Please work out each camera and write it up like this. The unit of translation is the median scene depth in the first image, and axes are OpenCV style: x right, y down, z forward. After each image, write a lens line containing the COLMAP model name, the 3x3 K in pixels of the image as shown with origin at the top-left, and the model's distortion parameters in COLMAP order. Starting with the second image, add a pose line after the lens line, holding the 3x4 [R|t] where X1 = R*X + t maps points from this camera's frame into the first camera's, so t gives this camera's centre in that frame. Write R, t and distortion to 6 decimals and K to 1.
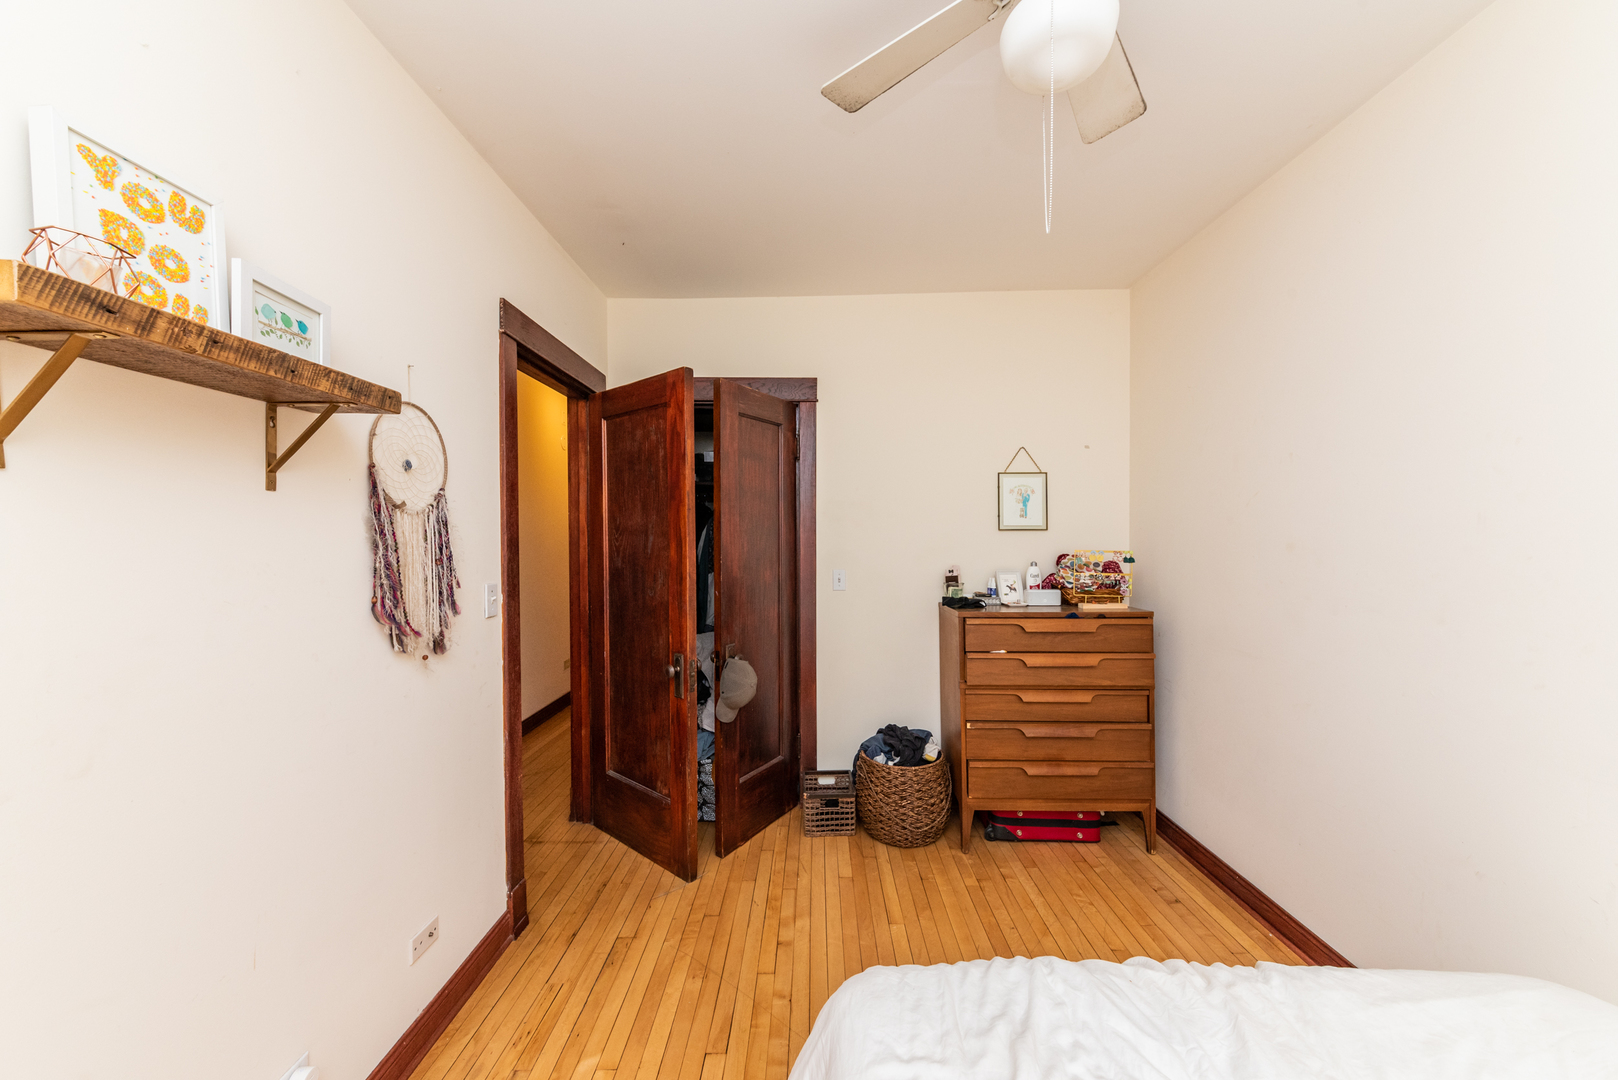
lens RADIAL K [[561.4, 0, 809.0], [0, 561.4, 537.7], [0, 0, 1]] dist [0.000210, -0.000209]
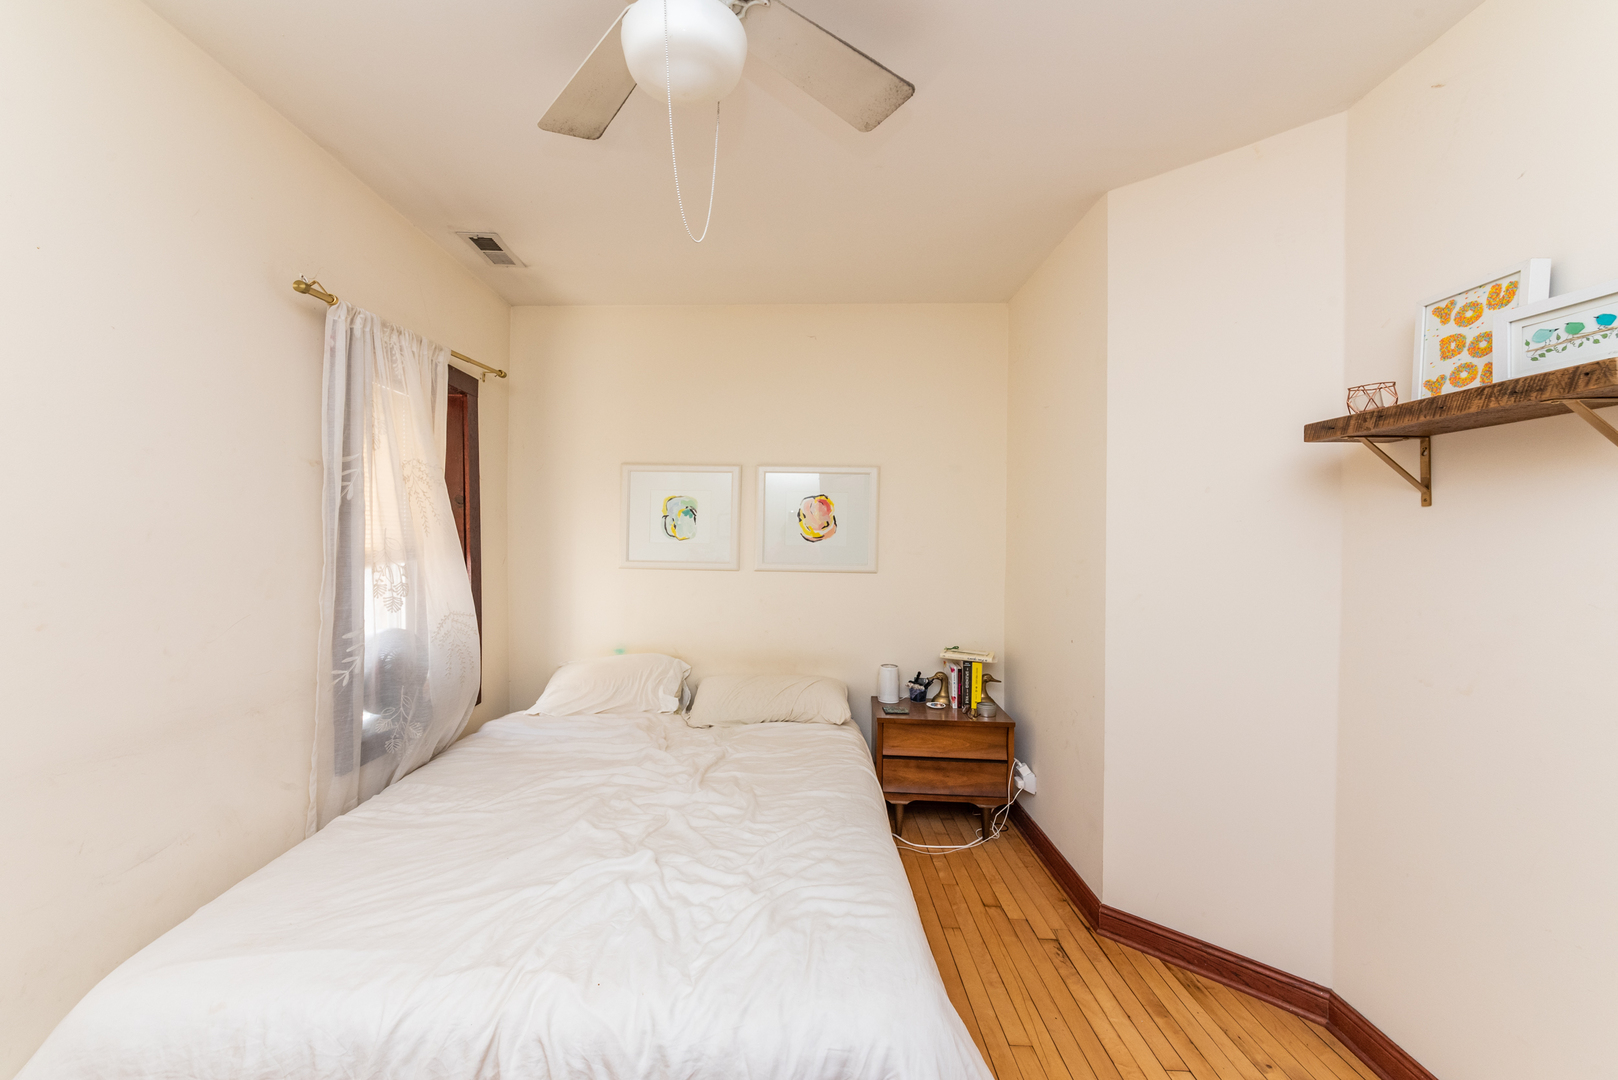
lens RADIAL K [[561.4, 0, 805.9], [0, 561.4, 535.3], [0, 0, 1]] dist [0.000210, -0.000209]
pose [[-0.999454, -0.029466, -0.014925, 0.513174], [-0.029564, 0.999543, 0.006358, 0.016863], [0.014731, 0.006795, -0.999868, 2.341280]]
